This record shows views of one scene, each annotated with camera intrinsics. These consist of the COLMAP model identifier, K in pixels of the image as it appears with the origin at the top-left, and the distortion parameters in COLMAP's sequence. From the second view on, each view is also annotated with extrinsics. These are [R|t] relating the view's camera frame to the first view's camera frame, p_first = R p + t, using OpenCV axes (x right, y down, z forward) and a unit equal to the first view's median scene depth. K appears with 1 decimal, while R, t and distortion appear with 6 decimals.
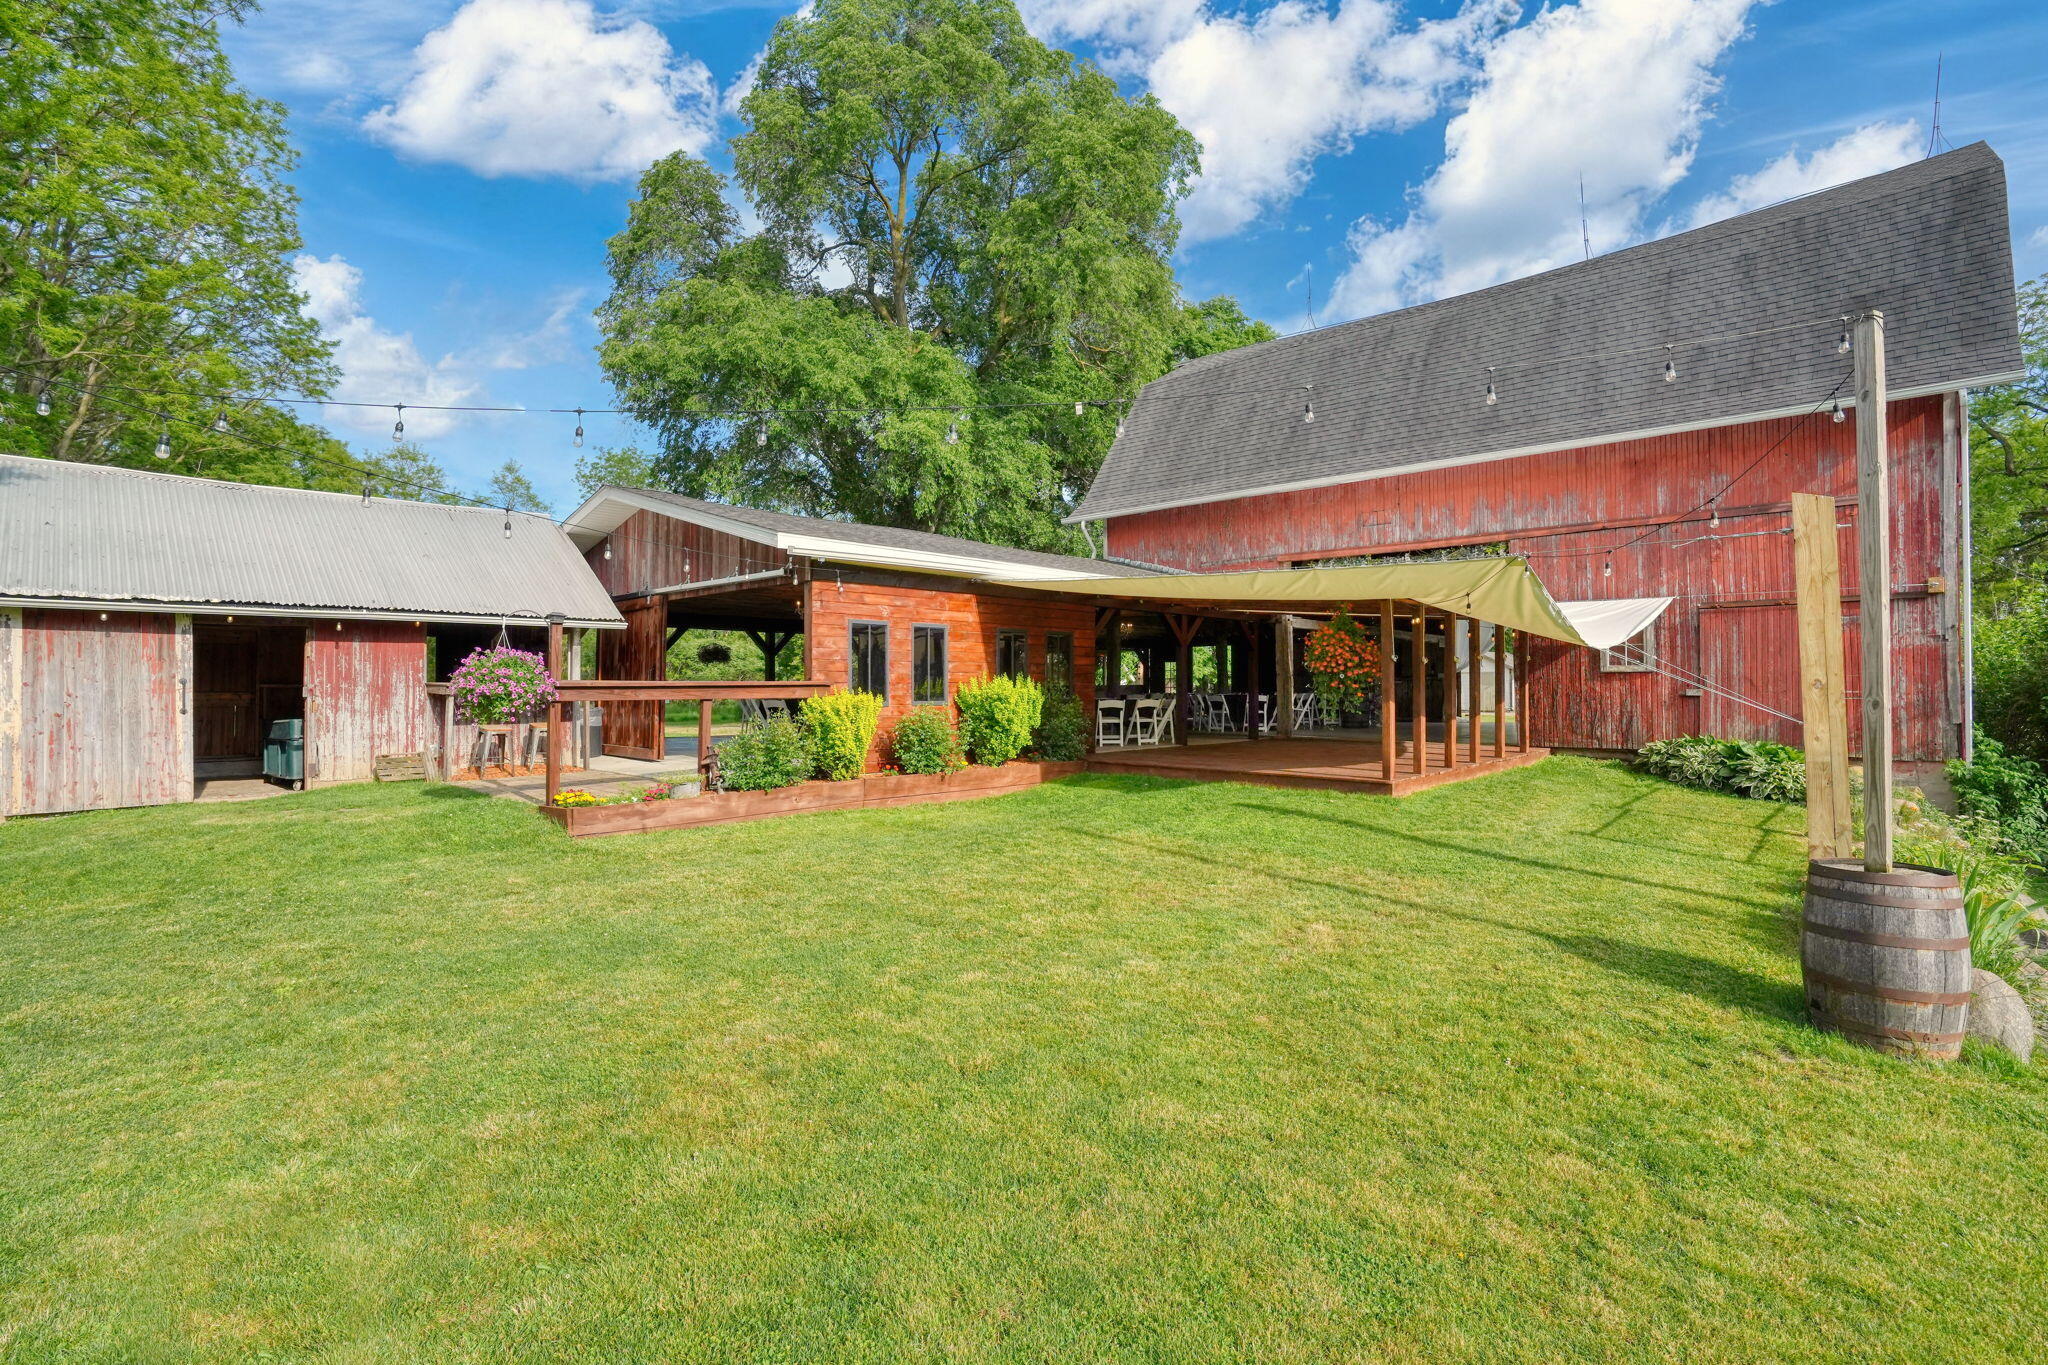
lens RADIAL K [[771.3, 0, 1054.0], [0, 771.3, 679.0], [0, 0, 1]] dist [-0.022946, -0.000007]
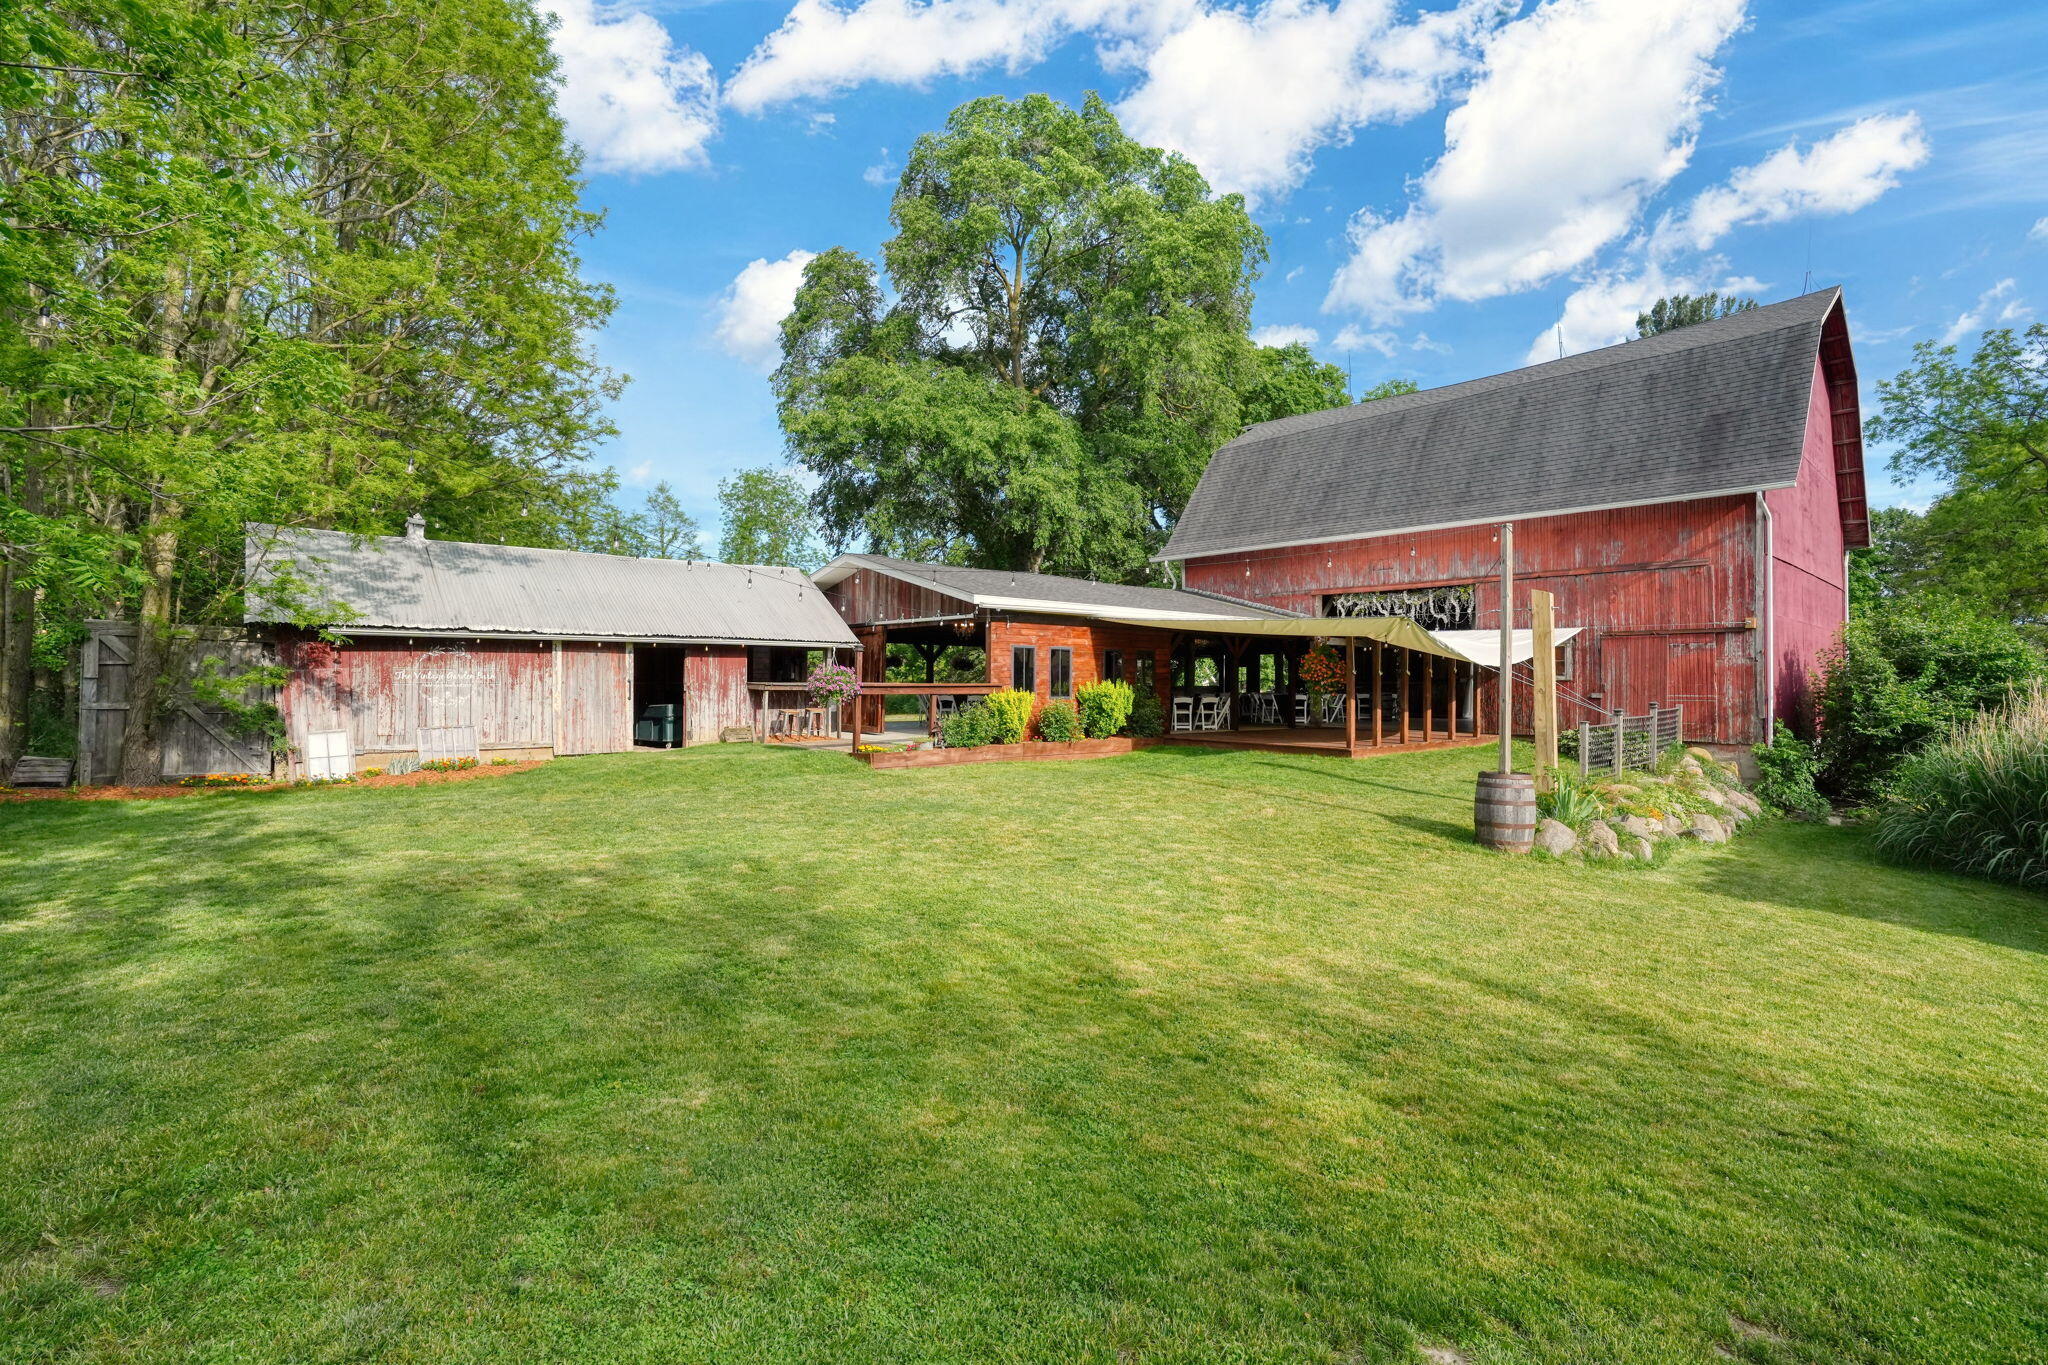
lens RADIAL K [[771.3, 0, 1054.0], [0, 771.3, 679.0], [0, 0, 1]] dist [-0.022946, -0.000007]
pose [[0.992659, 0.006468, -0.120776, 0.010425], [-0.006218, 0.999978, 0.002442, -0.008000], [0.120790, -0.001673, 0.992677, -0.414128]]
